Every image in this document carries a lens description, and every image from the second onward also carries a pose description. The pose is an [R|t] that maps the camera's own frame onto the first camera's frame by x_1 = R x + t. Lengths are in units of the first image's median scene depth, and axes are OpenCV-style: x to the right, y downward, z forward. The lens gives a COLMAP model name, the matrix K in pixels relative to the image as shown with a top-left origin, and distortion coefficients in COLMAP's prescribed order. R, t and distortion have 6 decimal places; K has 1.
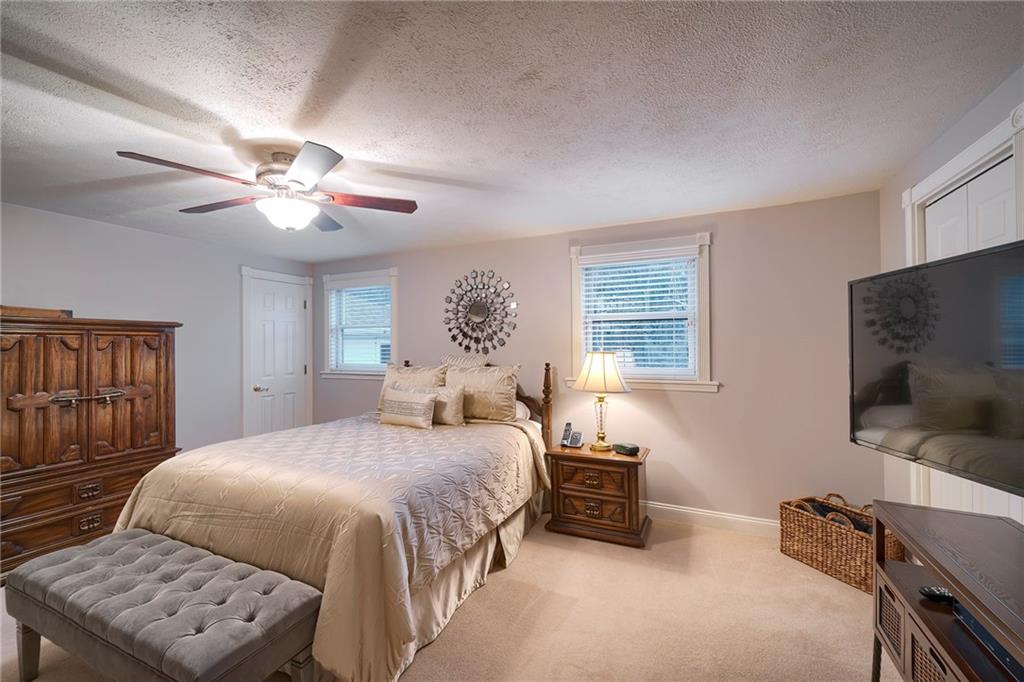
lens RADIAL K [[408.7, 0, 510.1], [0, 408.7, 343.8], [0, 0, 1]] dist [-0.000821, -0.000187]
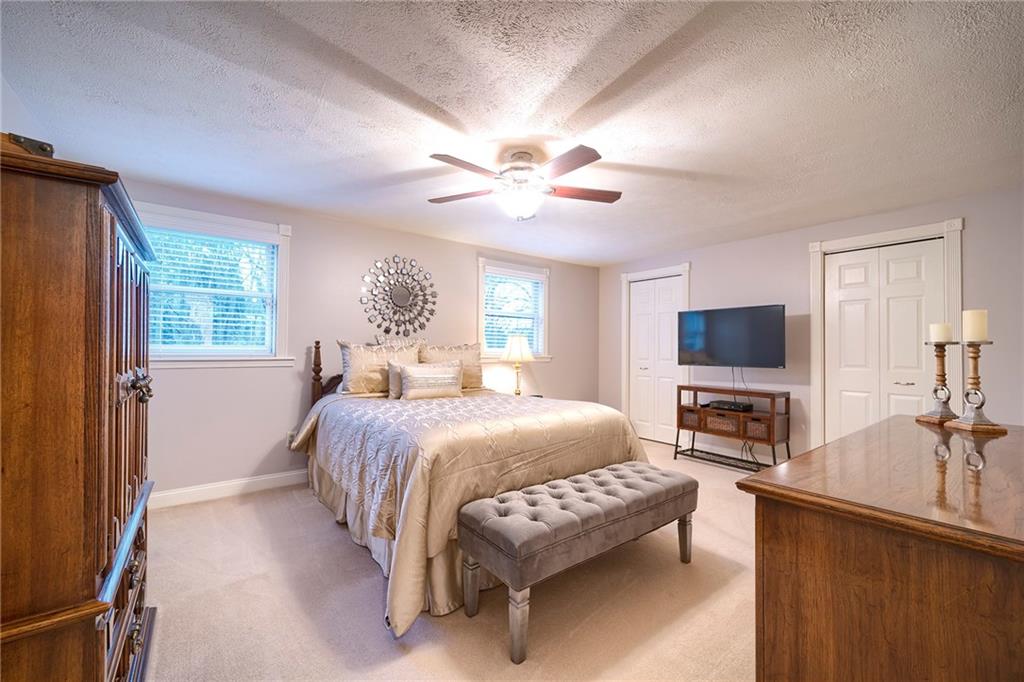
lens RADIAL K [[408.7, 0, 510.1], [0, 408.7, 343.8], [0, 0, 1]] dist [-0.000821, -0.000187]
pose [[0.460862, 0.023875, 0.887151, -0.900760], [-0.016217, 0.999698, -0.018479, 0.061285], [-0.887324, -0.005870, 0.461110, 0.271724]]
